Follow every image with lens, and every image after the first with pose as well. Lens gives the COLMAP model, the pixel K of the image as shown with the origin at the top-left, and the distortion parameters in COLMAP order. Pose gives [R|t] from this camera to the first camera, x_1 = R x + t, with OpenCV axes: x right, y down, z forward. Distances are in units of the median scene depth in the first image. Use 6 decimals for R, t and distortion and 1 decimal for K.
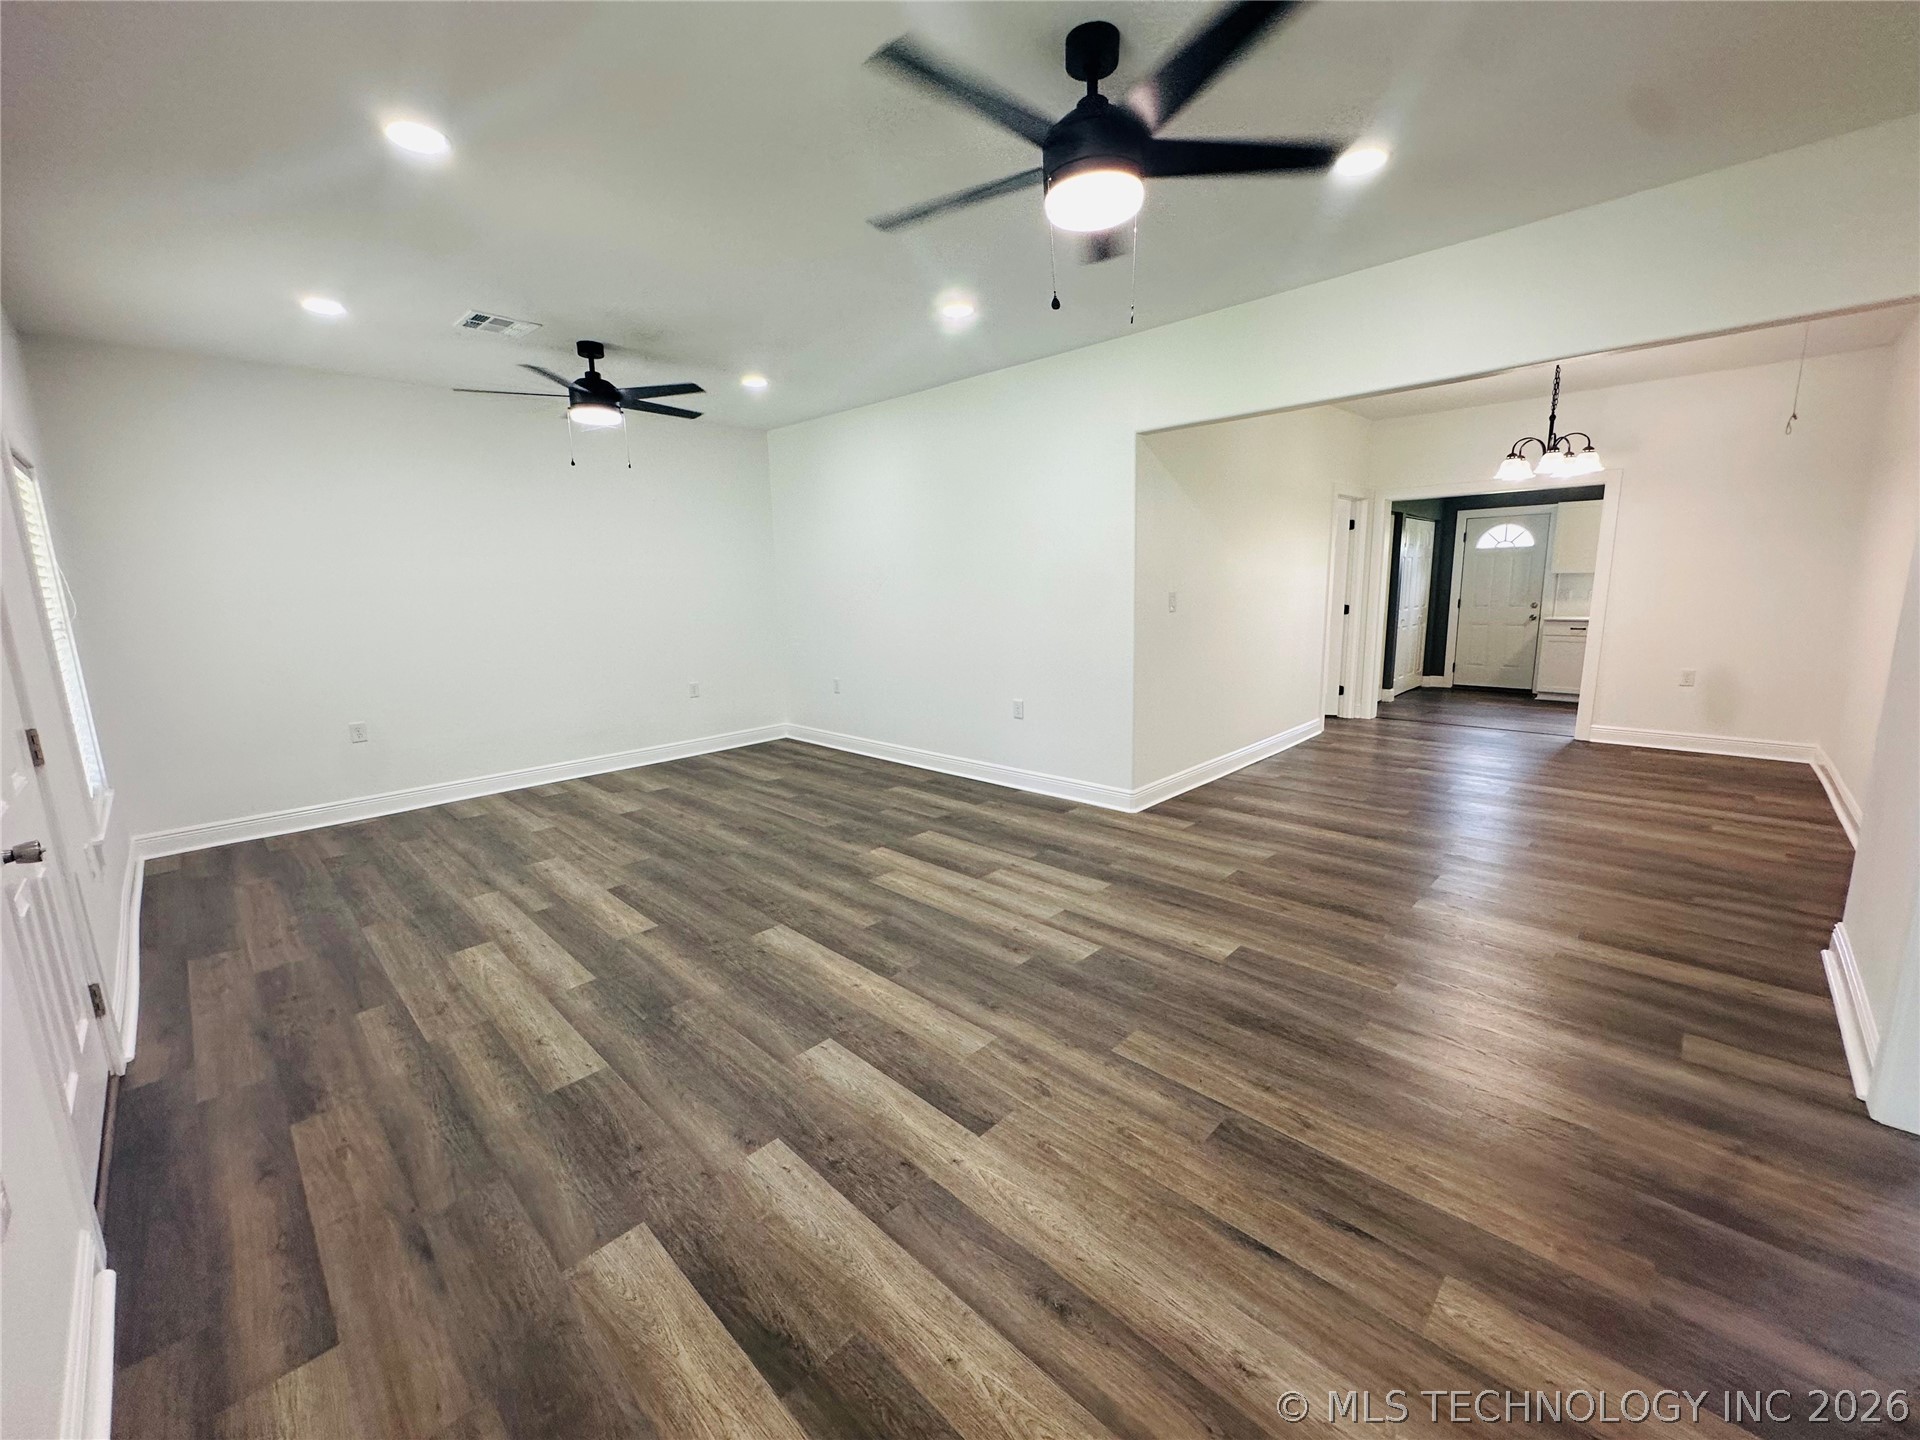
lens RADIAL K [[770.7, 0, 959.6], [0, 770.7, 718.2], [0, 0, 1]] dist [-0.001746, 0.000158]
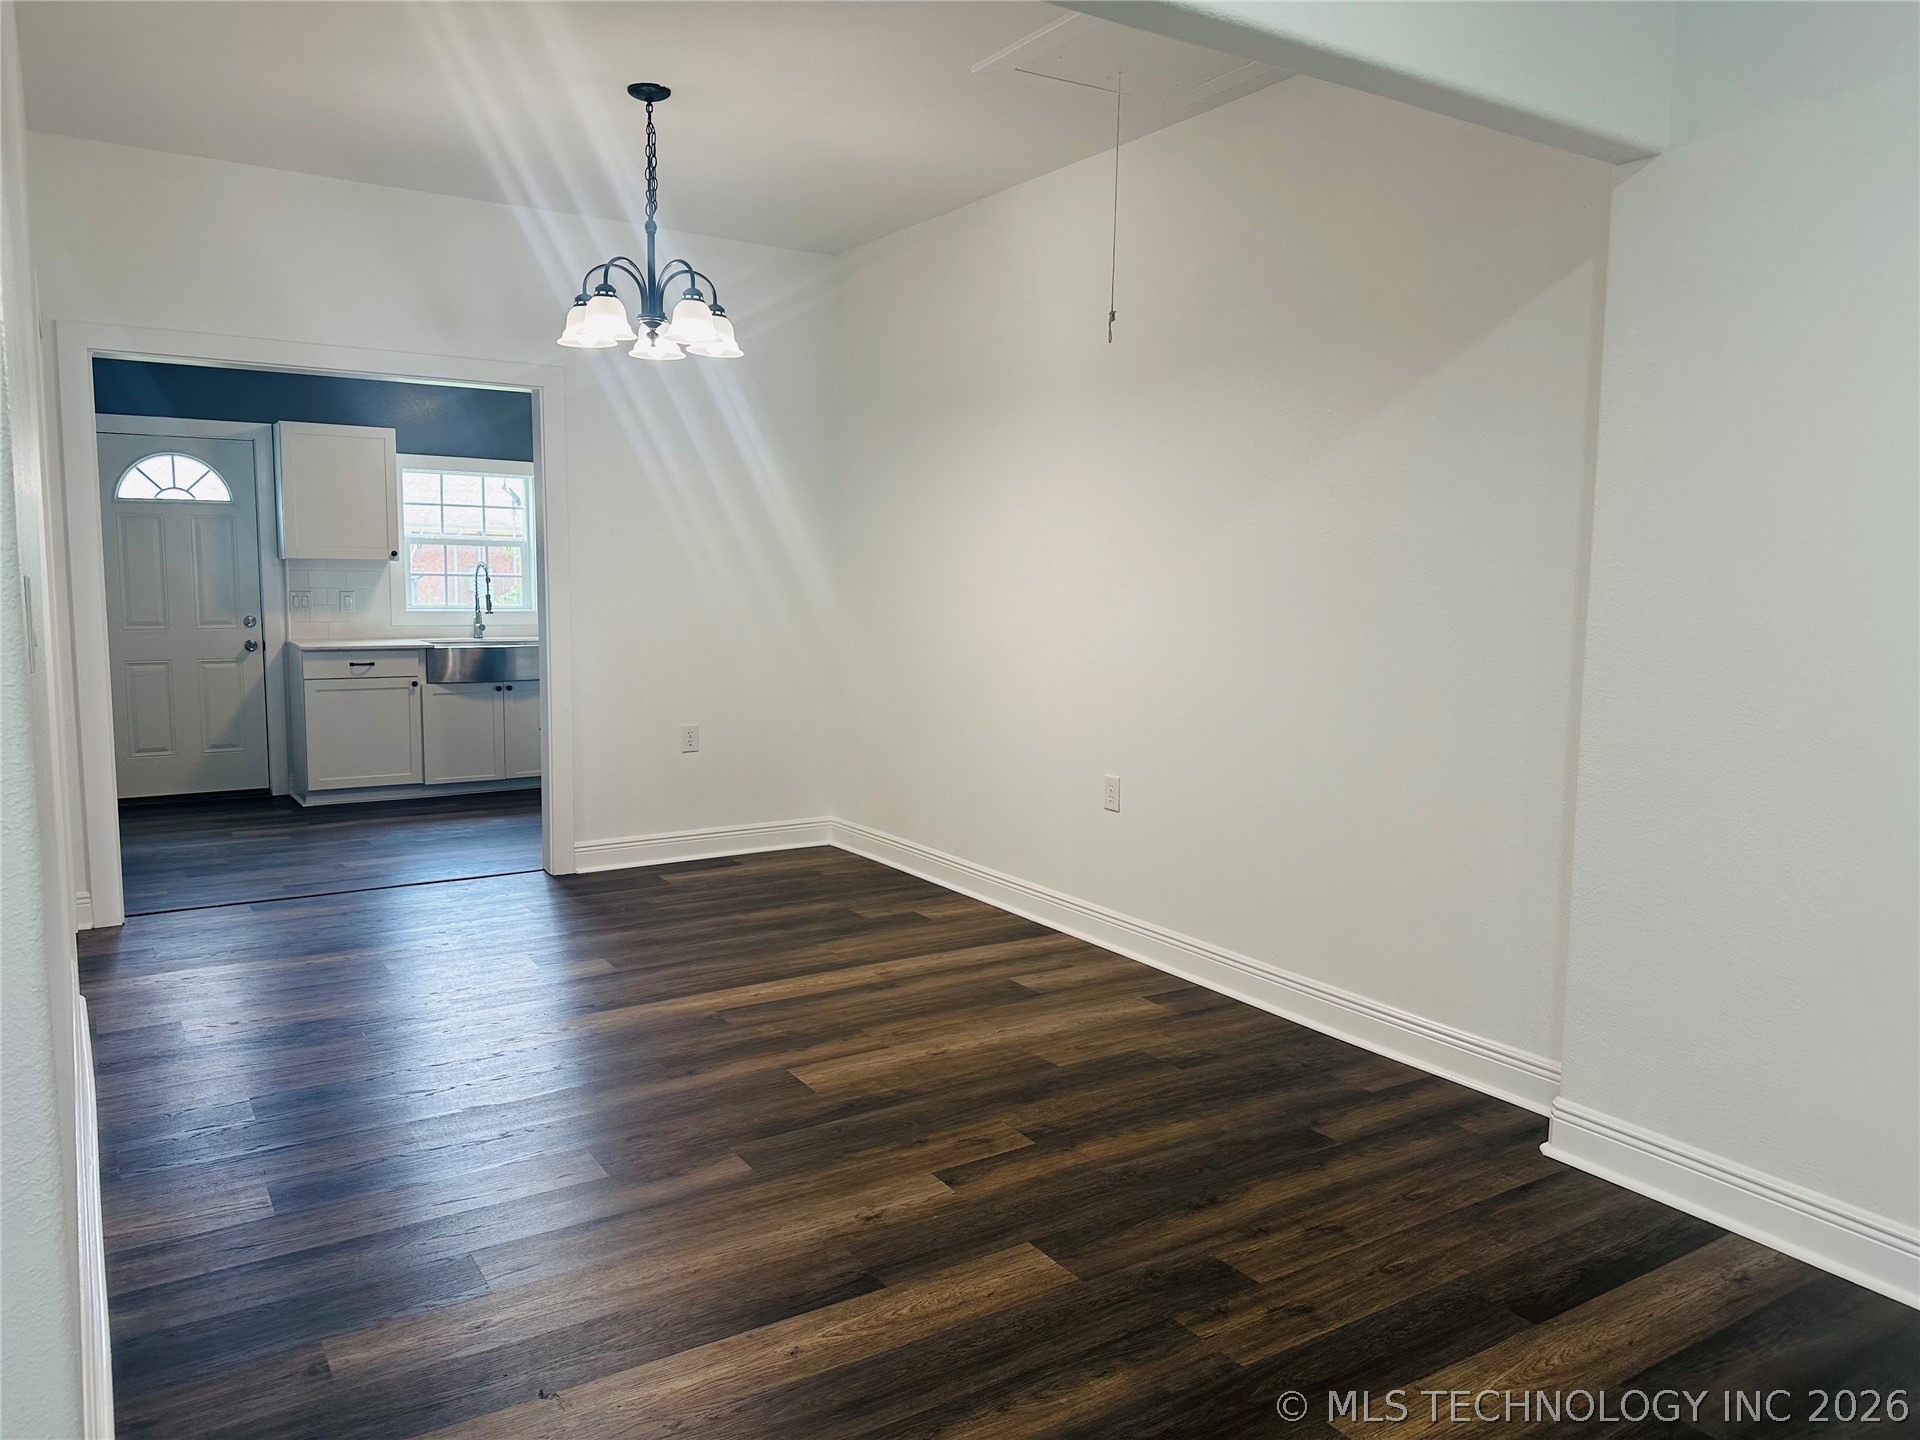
lens RADIAL K [[1353.4, 0, 950.9], [0, 1353.4, 722.5], [0, 0, 1]] dist [0.051366, -0.052253]
pose [[0.225536, -0.086174, 0.970416, -0.040862], [0.156184, 0.986395, 0.051294, -0.133910], [-0.961634, 0.139995, 0.235927, 0.860873]]
